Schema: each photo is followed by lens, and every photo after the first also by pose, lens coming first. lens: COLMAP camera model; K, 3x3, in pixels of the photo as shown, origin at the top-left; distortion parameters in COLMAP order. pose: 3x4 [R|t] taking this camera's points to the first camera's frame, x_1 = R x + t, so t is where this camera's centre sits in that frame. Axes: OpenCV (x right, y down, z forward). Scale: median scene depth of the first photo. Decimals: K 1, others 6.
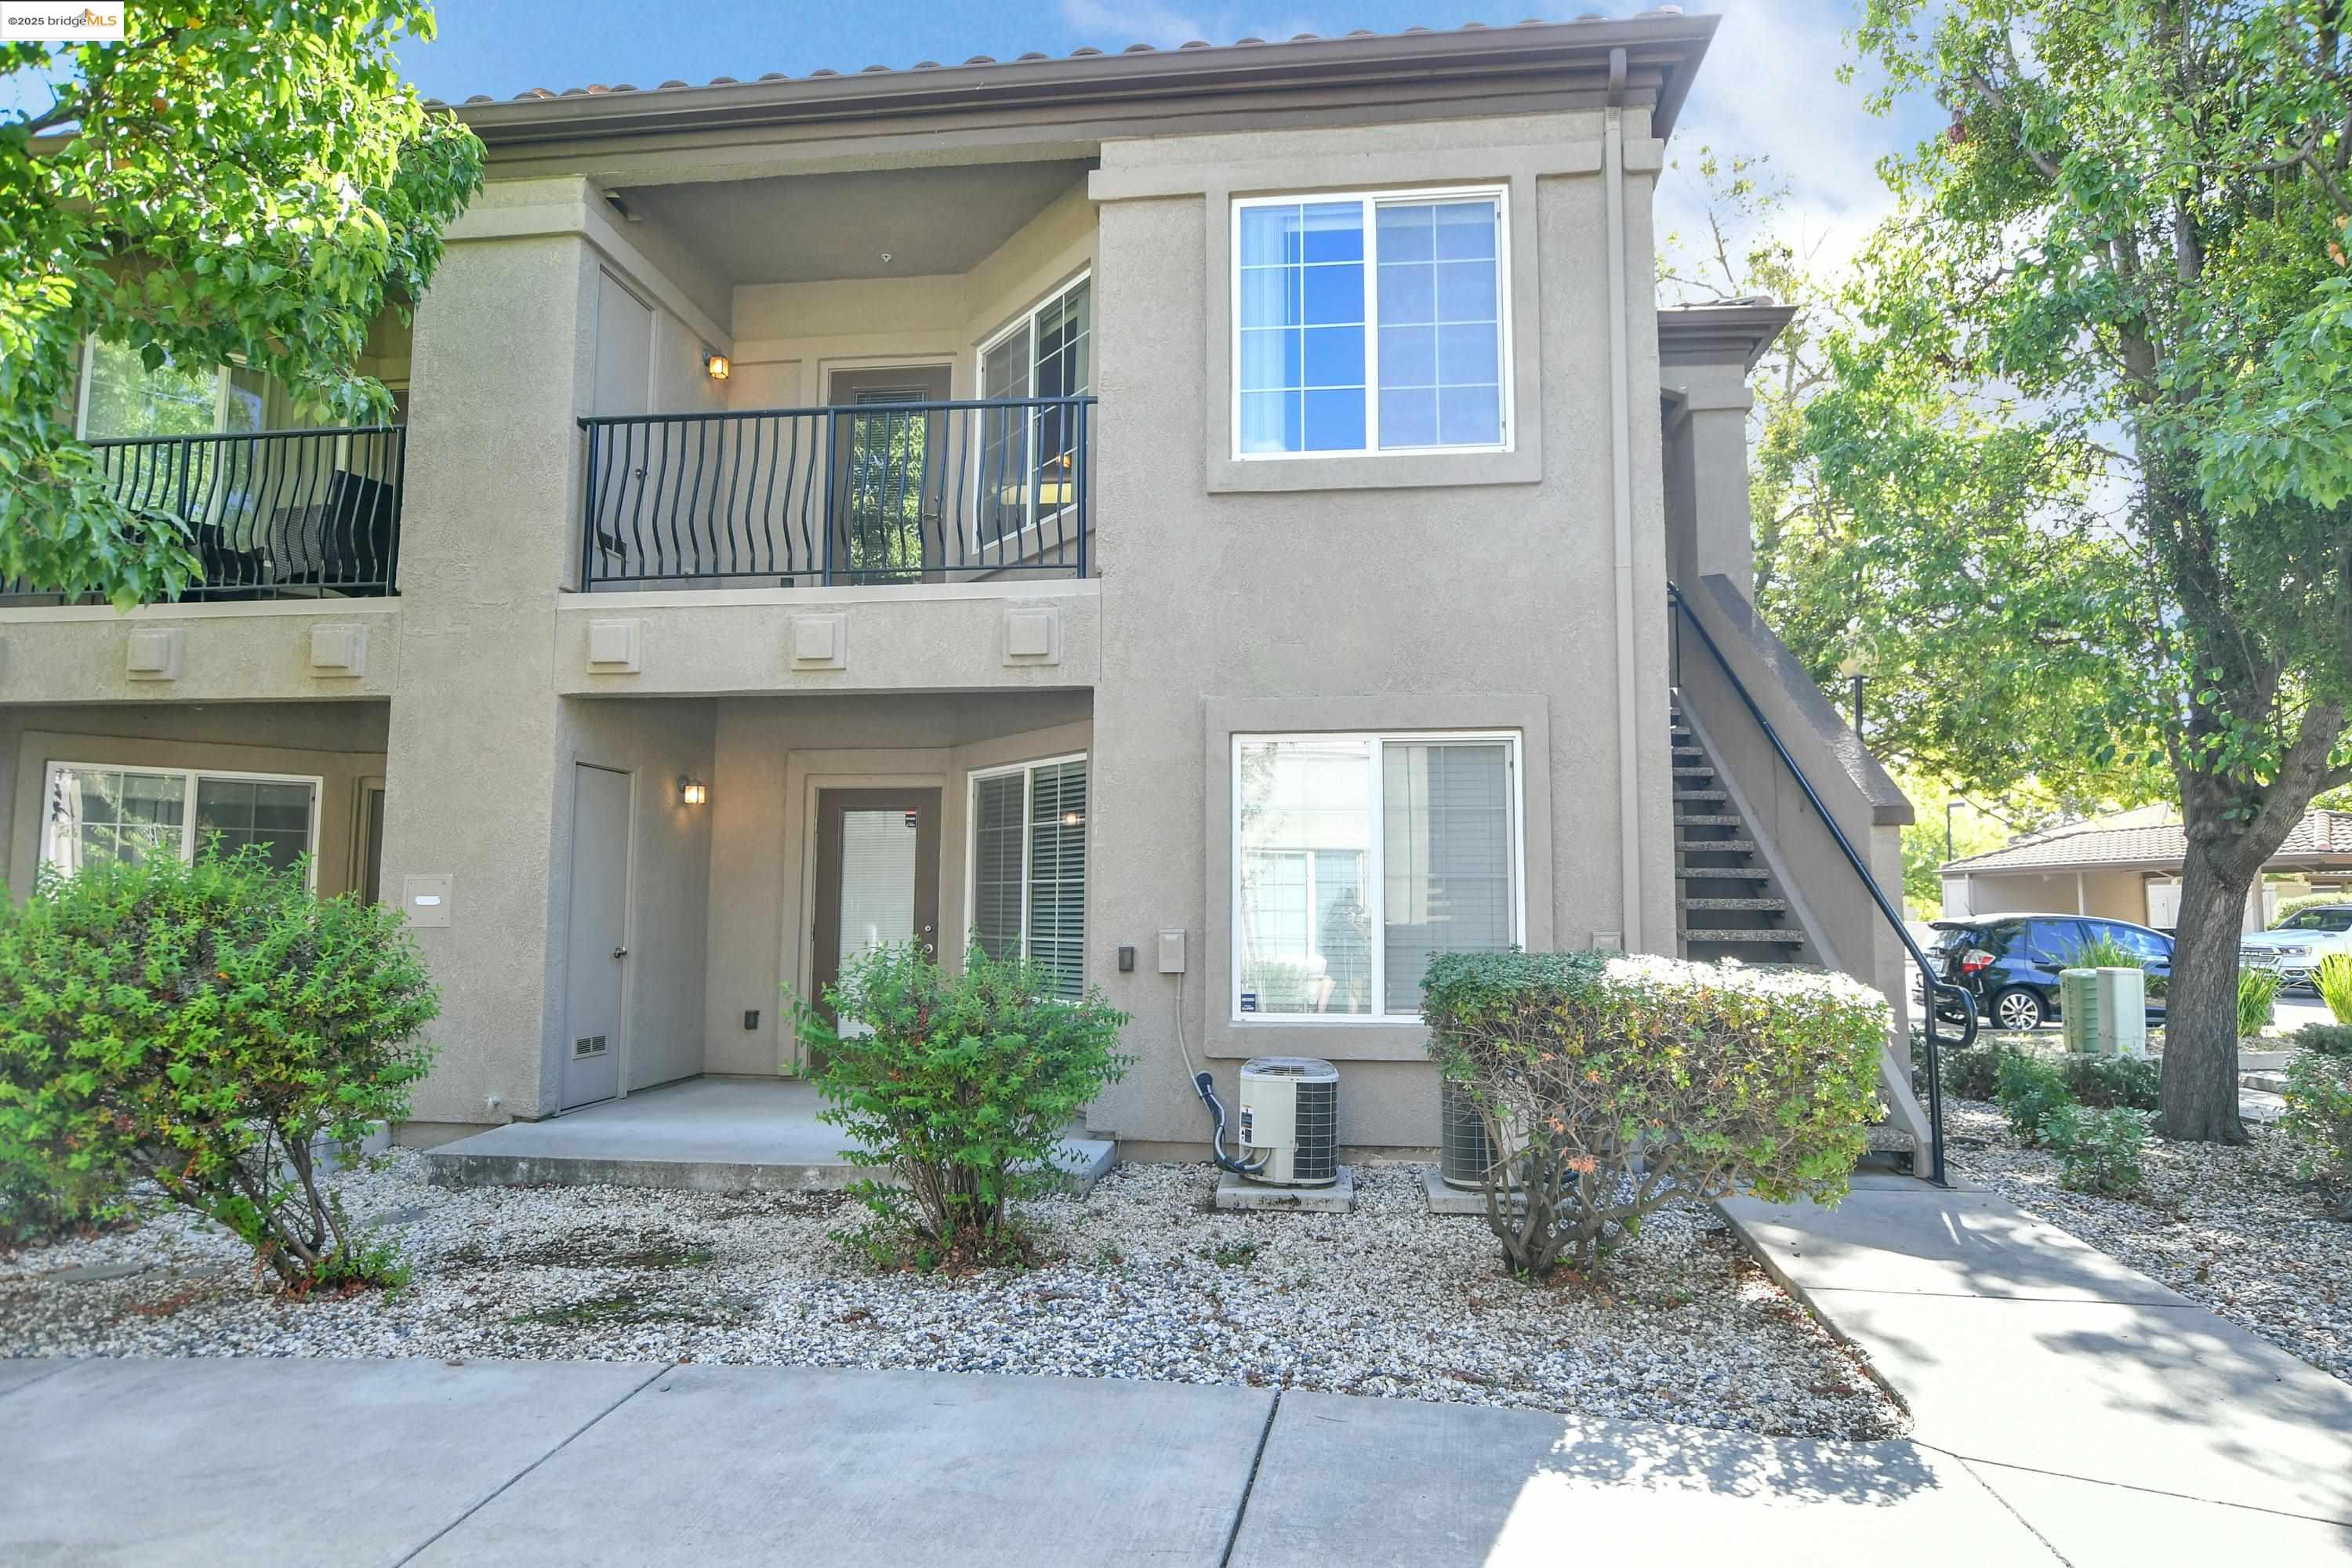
lens RADIAL K [[1238.7, 0, 1213.4], [0, 1238.7, 808.4], [0, 0, 1]] dist [-0.017208, -0.000797]
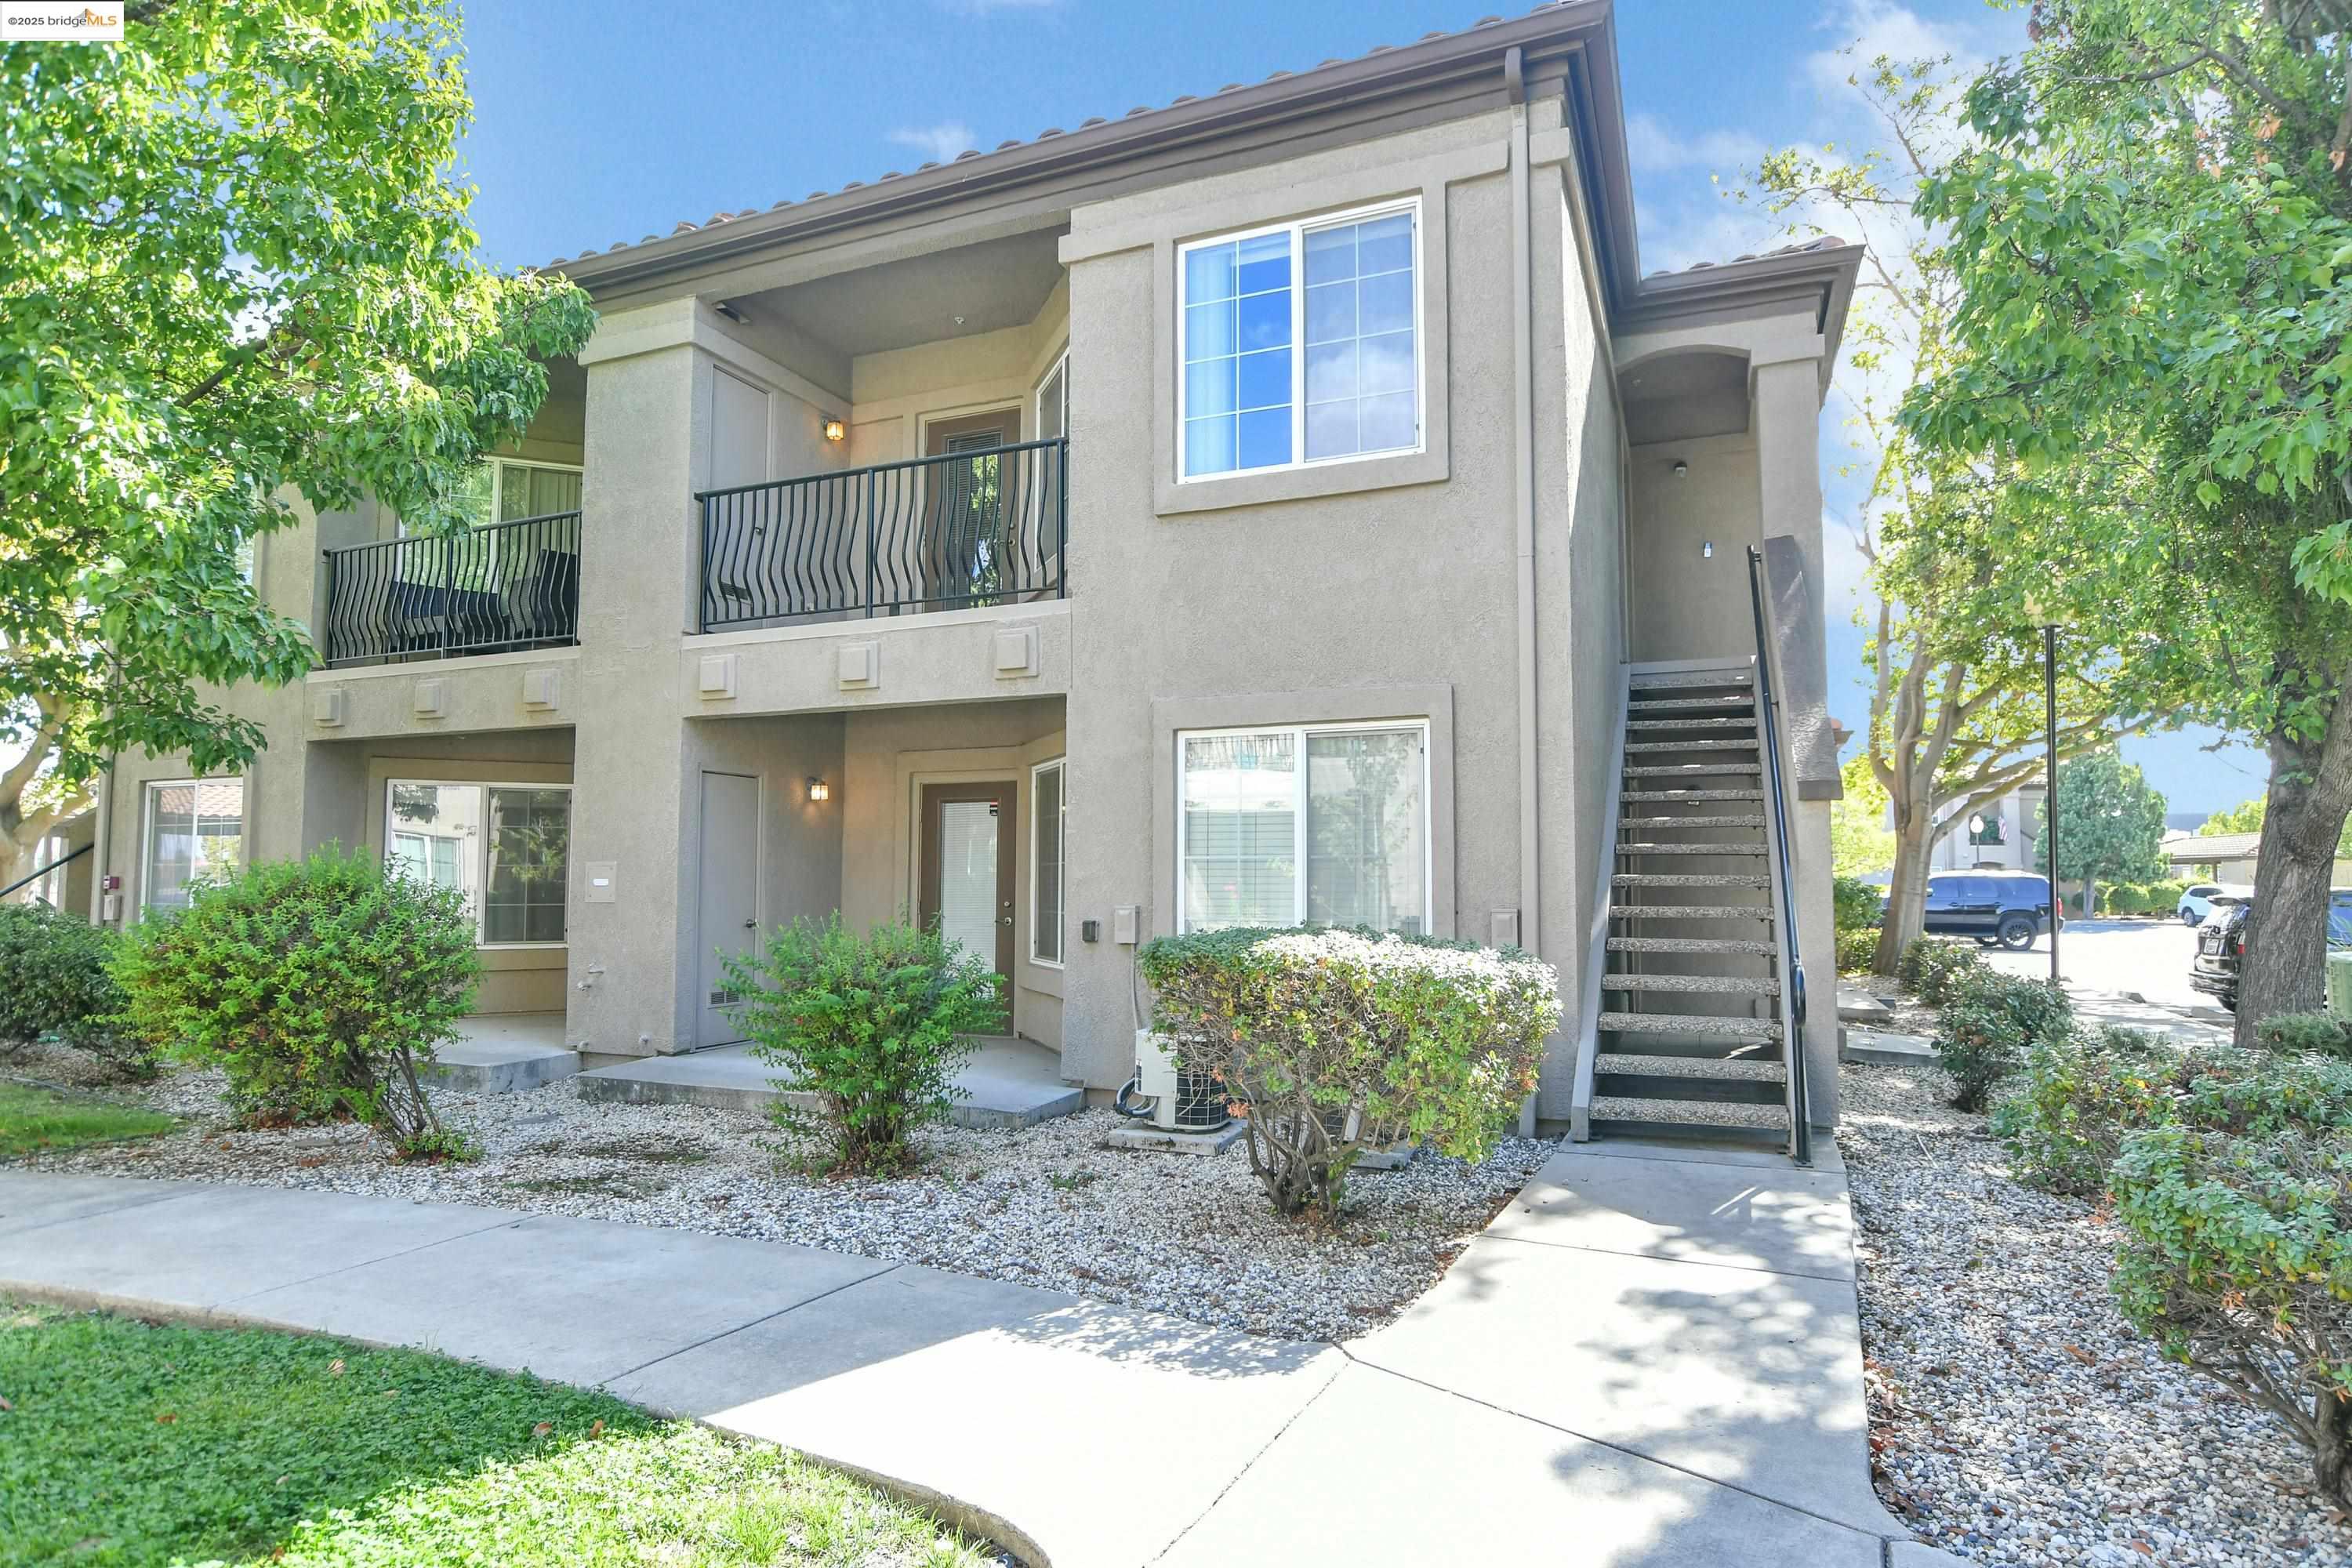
lens RADIAL K [[1238.7, 0, 1213.4], [0, 1238.7, 808.4], [0, 0, 1]] dist [-0.017208, -0.000797]
pose [[0.962008, -0.019714, -0.272309, 0.343585], [0.025516, 0.999516, 0.017781, -0.009167], [0.271826, -0.024053, 0.962046, -0.067310]]
